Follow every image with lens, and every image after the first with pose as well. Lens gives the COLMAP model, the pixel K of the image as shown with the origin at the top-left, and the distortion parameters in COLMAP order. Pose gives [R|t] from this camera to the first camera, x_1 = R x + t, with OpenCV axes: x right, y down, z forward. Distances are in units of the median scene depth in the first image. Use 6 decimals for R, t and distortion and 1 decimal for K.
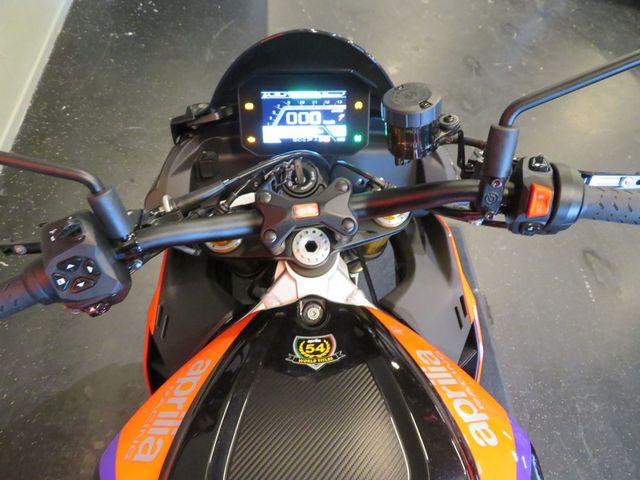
lens RADIAL K [[457.8, 0, 320.0], [0, 457.8, 240.0], [0, 0, 1]] dist [-0.008114, -0.001880]
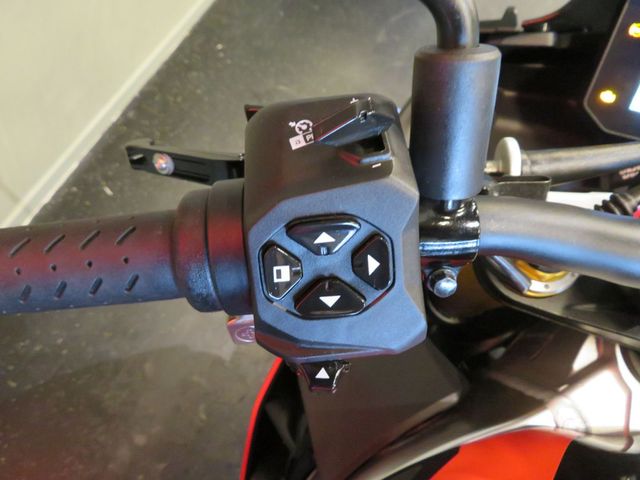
lens RADIAL K [[457.8, 0, 320.0], [0, 457.8, 240.0], [0, 0, 1]] dist [-0.008114, -0.001880]
pose [[0.937354, 0.311782, -0.155434, -0.329623], [-0.316395, 0.948613, -0.005232, 0.040524], [0.145815, 0.054083, 0.987832, 0.449920]]
